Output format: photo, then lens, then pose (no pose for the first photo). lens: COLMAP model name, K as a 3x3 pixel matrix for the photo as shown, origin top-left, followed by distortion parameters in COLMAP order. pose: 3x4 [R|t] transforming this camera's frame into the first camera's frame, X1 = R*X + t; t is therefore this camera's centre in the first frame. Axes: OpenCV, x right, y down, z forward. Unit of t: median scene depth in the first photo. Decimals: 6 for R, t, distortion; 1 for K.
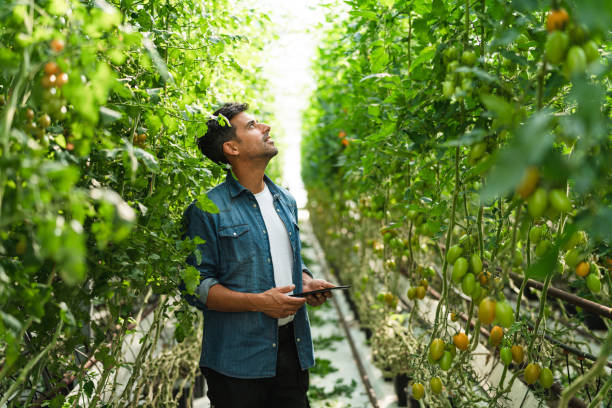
lens RADIAL K [[867.8, 0, 306.0], [0, 867.8, 204.0], [0, 0, 1]] dist [-0.020607, -0.046961]
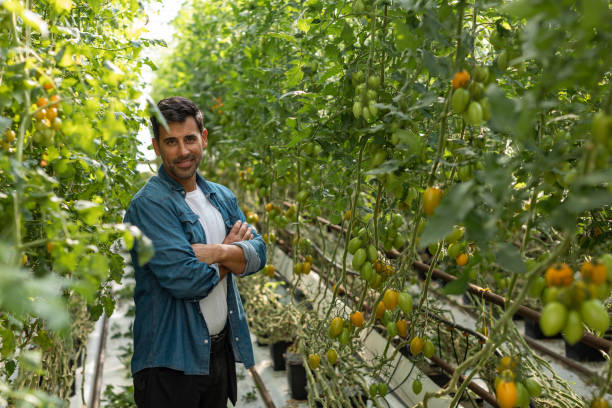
lens RADIAL K [[867.8, 0, 306.0], [0, 867.8, 204.0], [0, 0, 1]] dist [-0.020607, -0.046961]
pose [[0.987766, 0.009360, 0.155661, -0.055332], [-0.015927, 0.999032, 0.040993, -0.032617], [-0.155126, -0.042971, 0.986960, -0.098490]]
